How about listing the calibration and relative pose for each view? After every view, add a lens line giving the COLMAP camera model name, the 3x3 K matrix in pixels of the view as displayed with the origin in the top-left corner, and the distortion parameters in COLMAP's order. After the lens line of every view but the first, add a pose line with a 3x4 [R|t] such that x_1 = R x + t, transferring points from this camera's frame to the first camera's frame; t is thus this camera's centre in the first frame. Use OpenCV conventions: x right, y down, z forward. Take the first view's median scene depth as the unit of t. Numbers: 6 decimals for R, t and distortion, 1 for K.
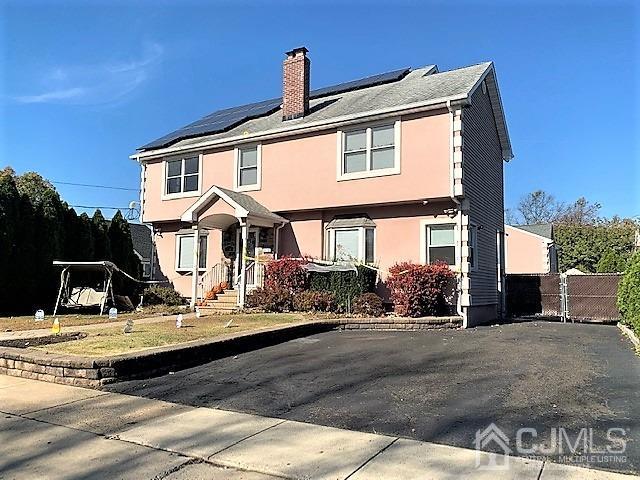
lens RADIAL K [[486.0, 0, 318.8], [0, 486.0, 242.6], [0, 0, 1]] dist [0.006679, -0.006802]
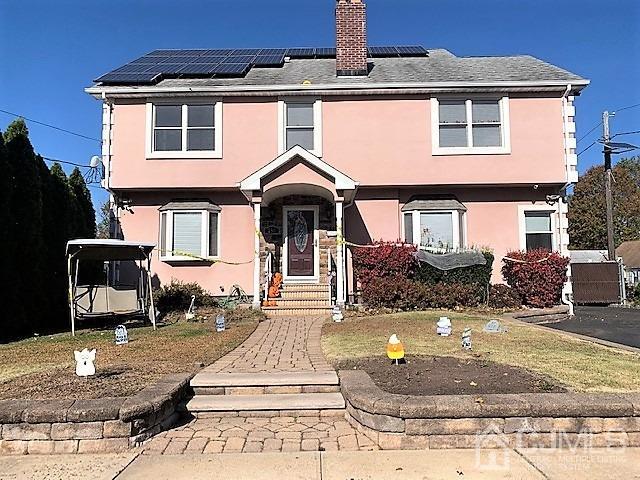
lens RADIAL K [[486.0, 0, 320.1], [0, 486.0, 238.1], [0, 0, 1]] dist [0.006679, -0.006802]
pose [[0.874791, 0.019313, 0.484116, -0.509324], [-0.025506, 0.999655, 0.006209, 0.018619], [-0.483829, -0.017780, 0.874982, 0.305554]]
